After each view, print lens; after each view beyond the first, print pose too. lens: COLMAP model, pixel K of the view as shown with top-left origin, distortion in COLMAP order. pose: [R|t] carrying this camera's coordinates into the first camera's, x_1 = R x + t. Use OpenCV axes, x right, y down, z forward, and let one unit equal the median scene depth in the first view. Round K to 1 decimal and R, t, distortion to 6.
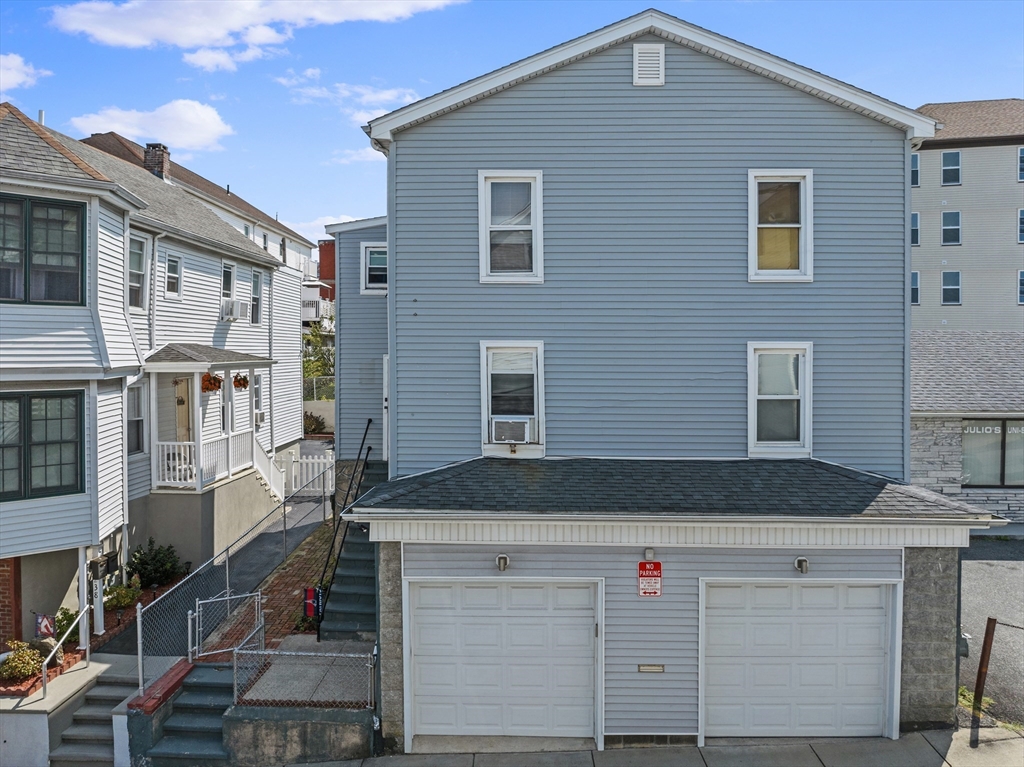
lens RADIAL K [[724.2, 0, 512.1], [0, 724.2, 359.2], [0, 0, 1]] dist [-0.038391, 0.011621]
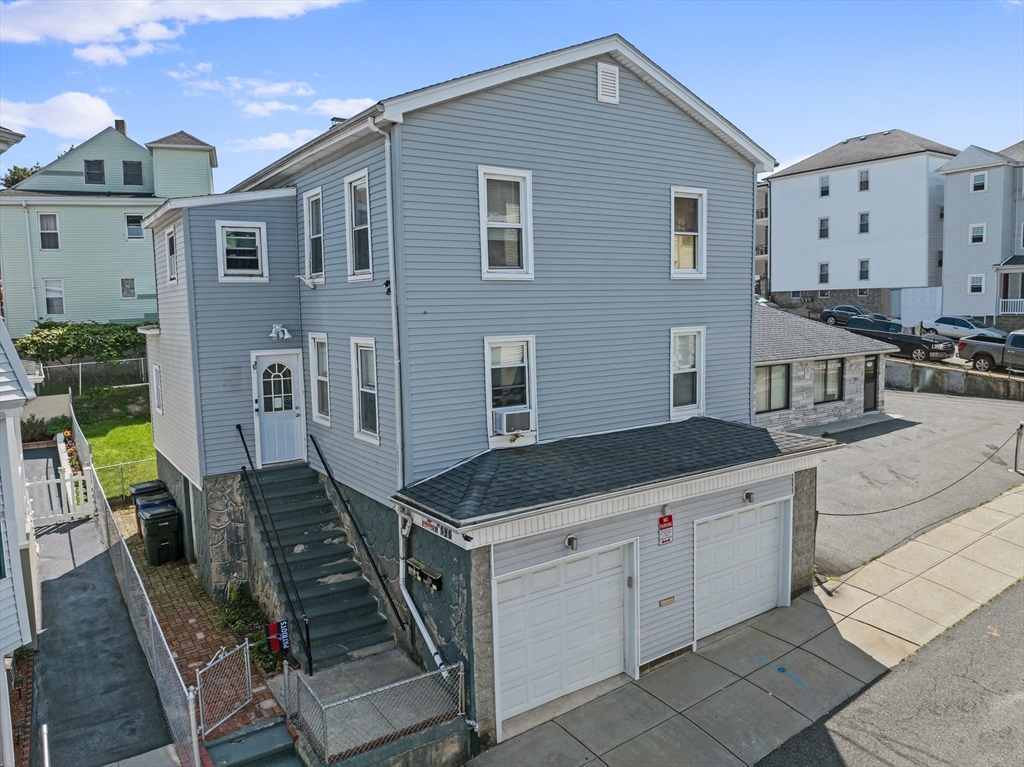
lens RADIAL K [[724.2, 0, 517.5], [0, 724.2, 374.4], [0, 0, 1]] dist [-0.038391, 0.011621]
pose [[0.808710, -0.076704, 0.583185, -0.614209], [0.032783, 0.995798, 0.085513, -0.059690], [-0.587294, -0.050037, 0.807826, 0.155992]]
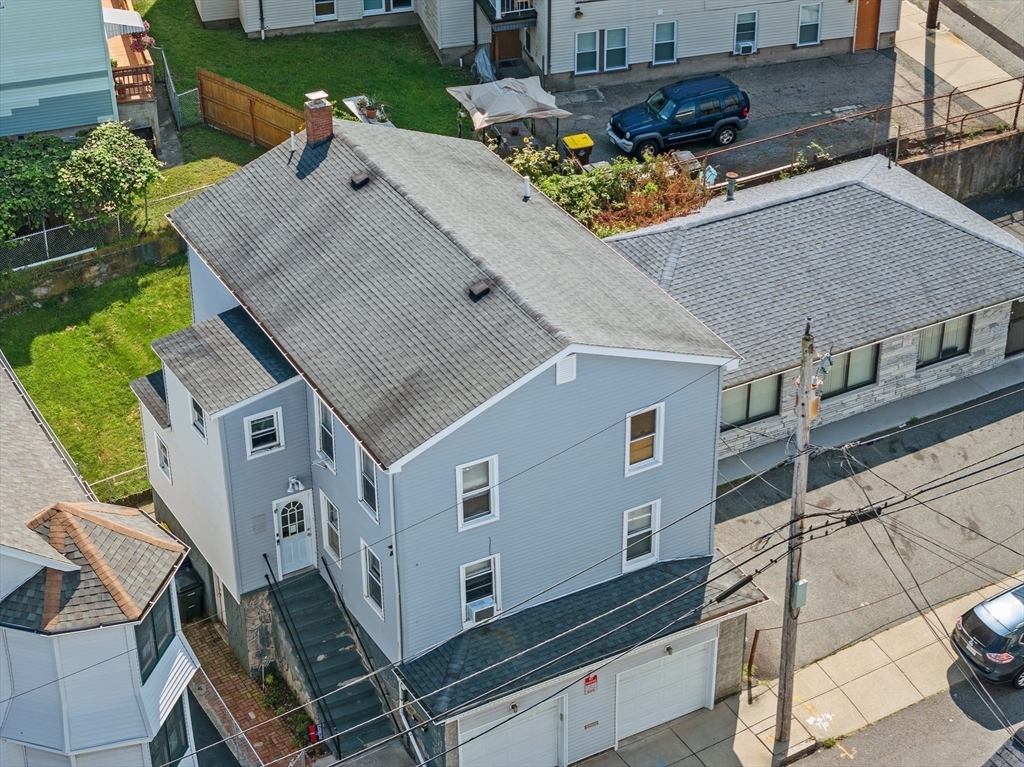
lens RADIAL K [[2083.6, 0, 505.9], [0, 2083.6, 388.5], [0, 0, 1]] dist [-0.028279, 0.000000]
pose [[0.861667, -0.284197, 0.420430, -1.587339], [0.020664, 0.847439, 0.530490, -2.486606], [-0.507052, -0.448419, 0.736083, -1.876313]]
